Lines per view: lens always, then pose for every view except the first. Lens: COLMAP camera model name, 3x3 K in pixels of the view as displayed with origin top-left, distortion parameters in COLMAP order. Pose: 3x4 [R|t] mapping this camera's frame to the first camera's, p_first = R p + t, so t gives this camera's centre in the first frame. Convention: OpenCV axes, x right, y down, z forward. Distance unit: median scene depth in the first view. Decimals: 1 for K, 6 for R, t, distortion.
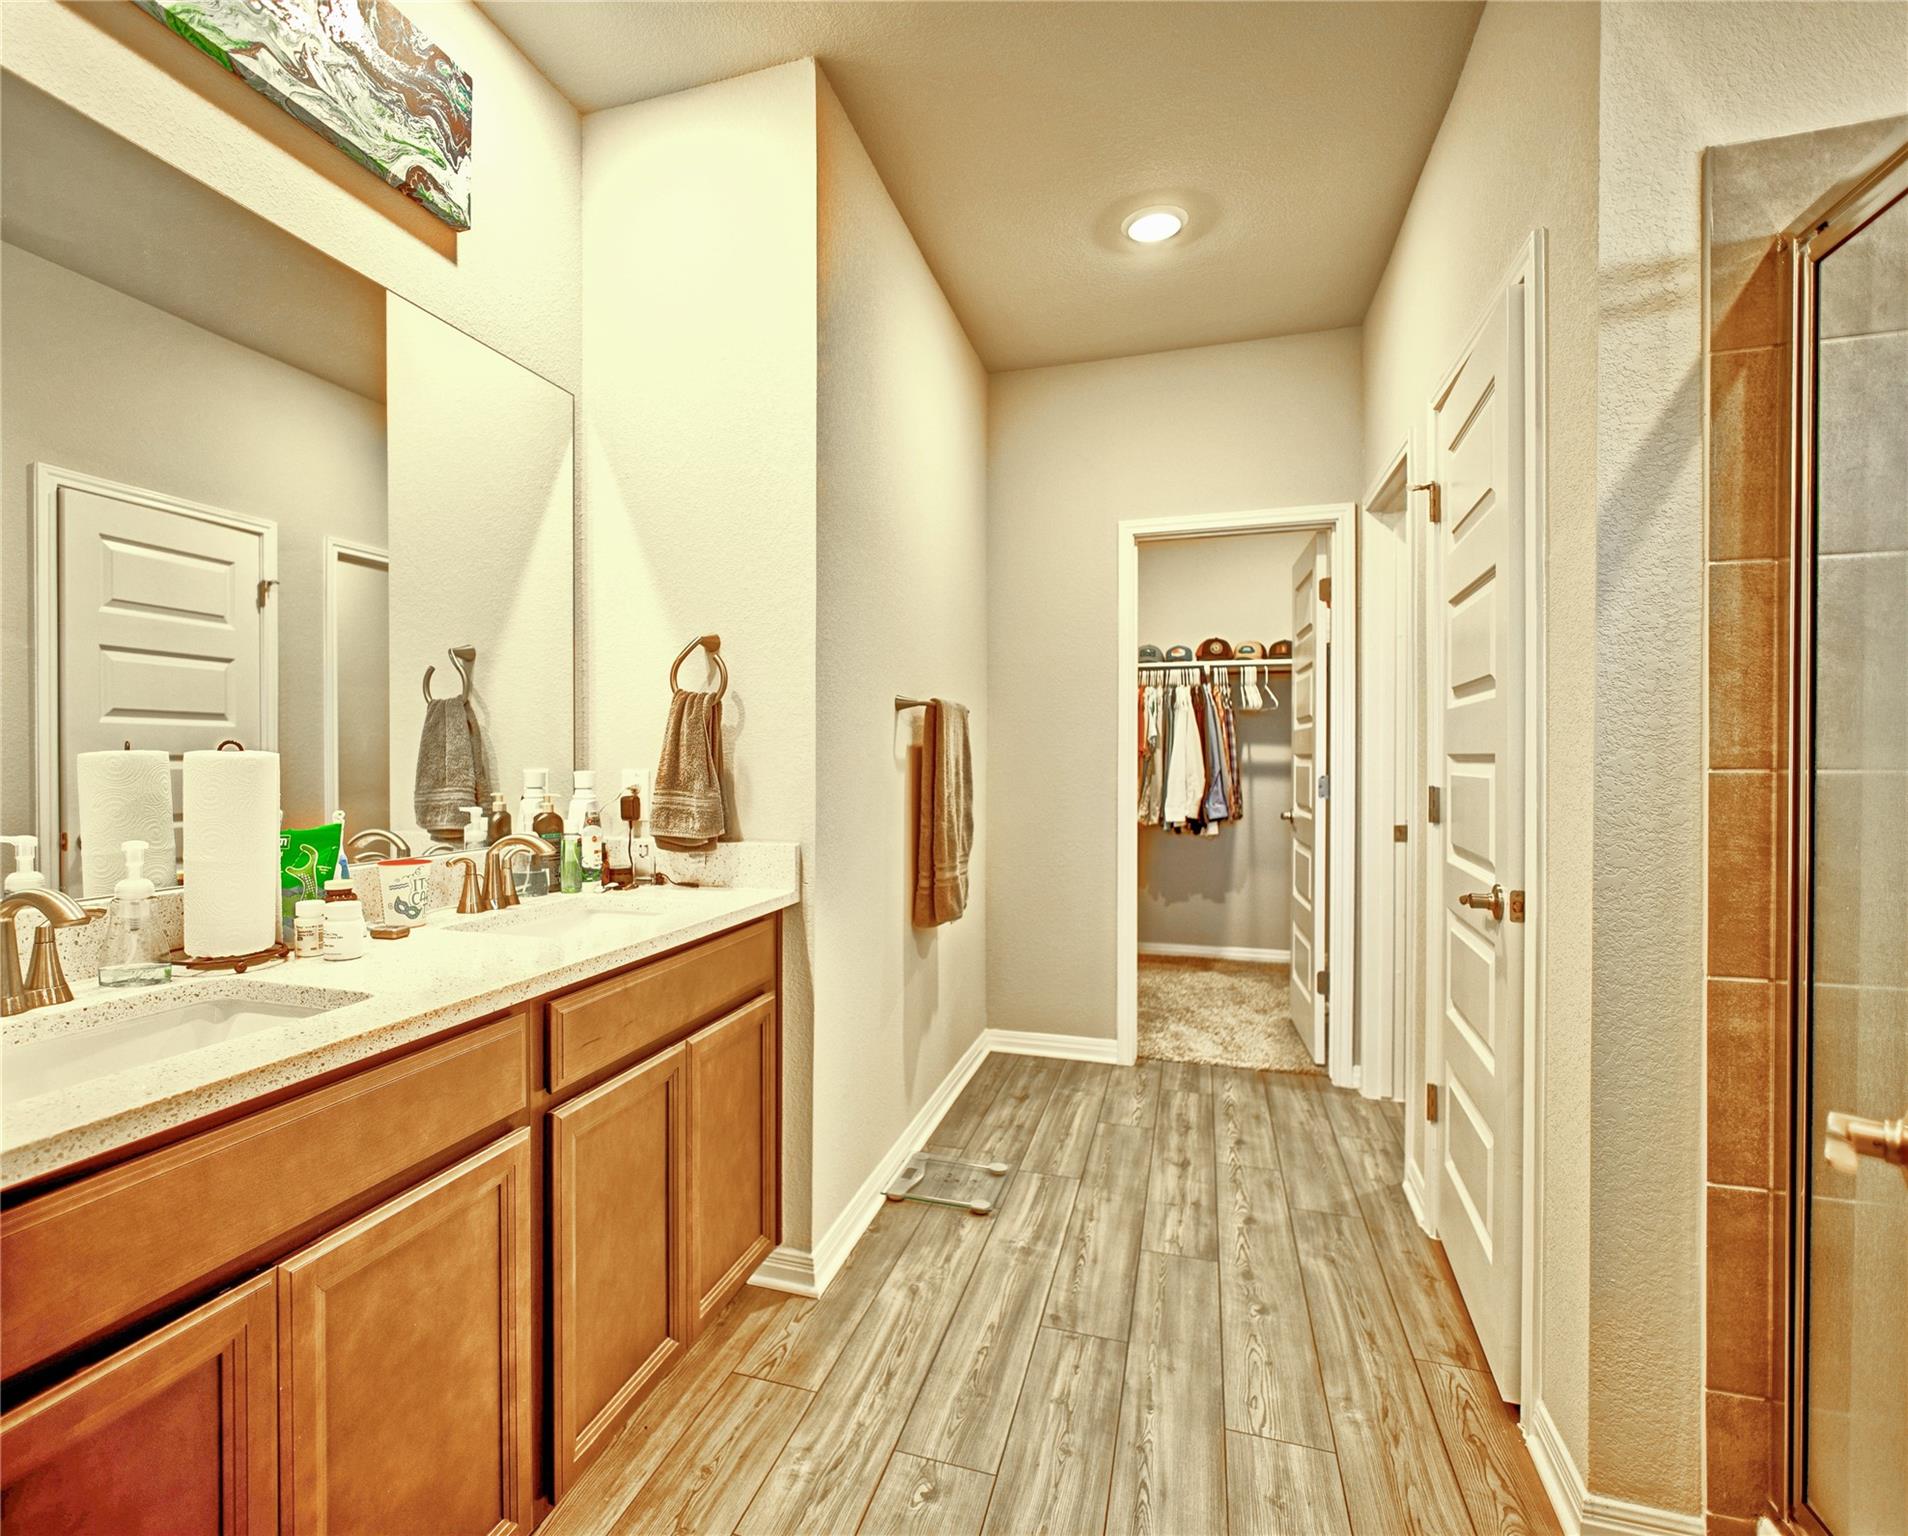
lens RADIAL K [[837.5, 0, 954.0], [0, 837.5, 768.0], [0, 0, 1]] dist [0.000685, 0.000086]
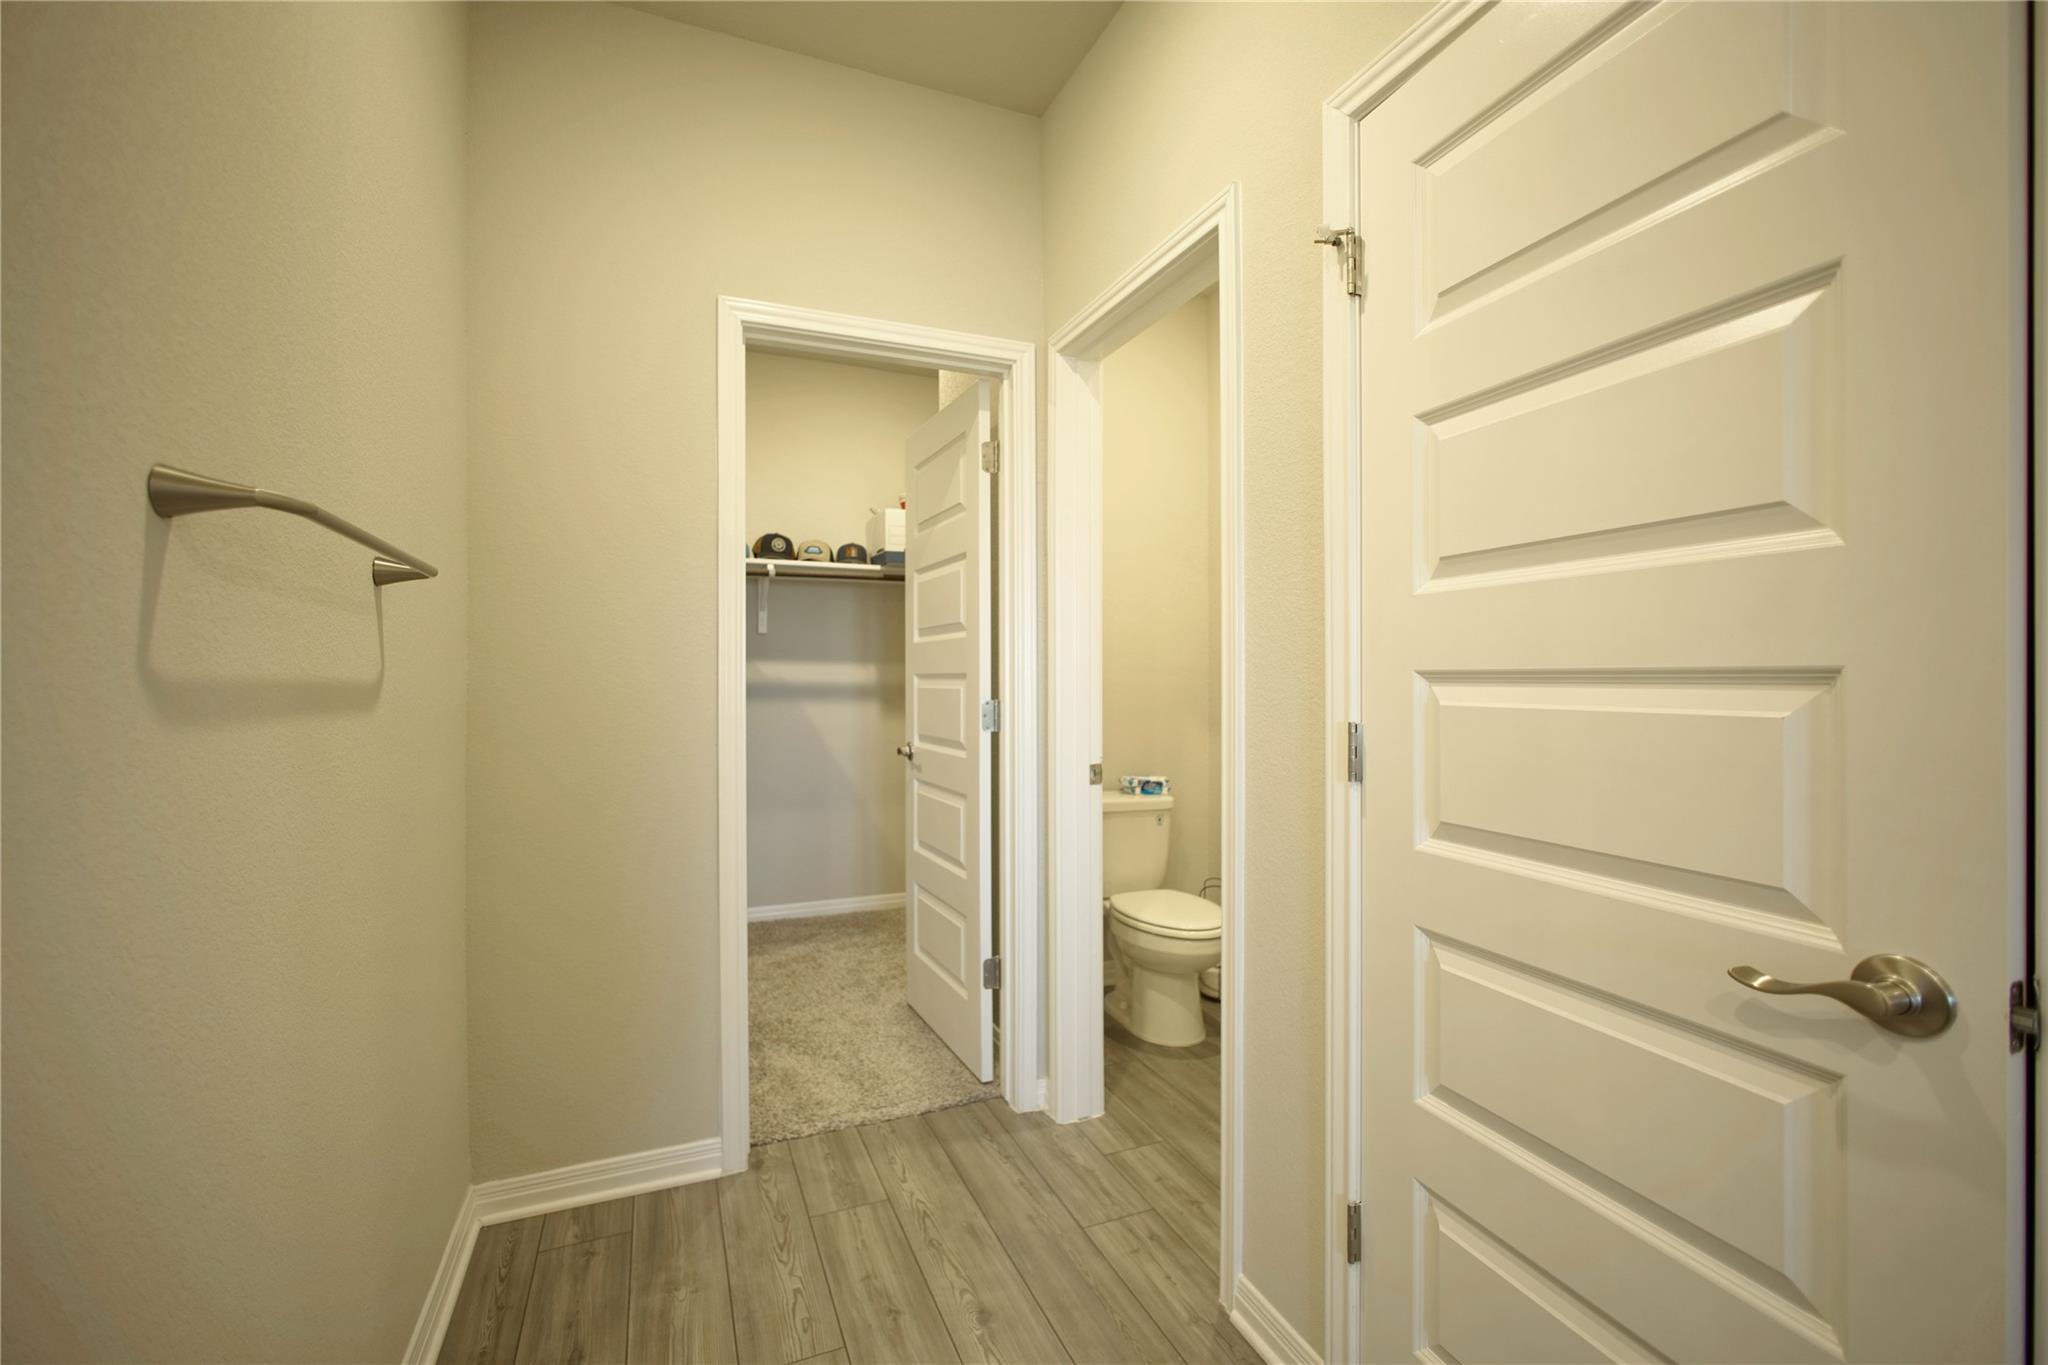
lens RADIAL K [[887.2, 0, 1024.0], [0, 887.2, 682.5], [0, 0, 1]] dist [0.000353, 0.000369]
pose [[0.810522, -0.006756, 0.585669, -0.005277], [0.010844, 0.999935, -0.003473, -0.005161], [-0.585608, 0.009165, 0.810543, 0.335826]]
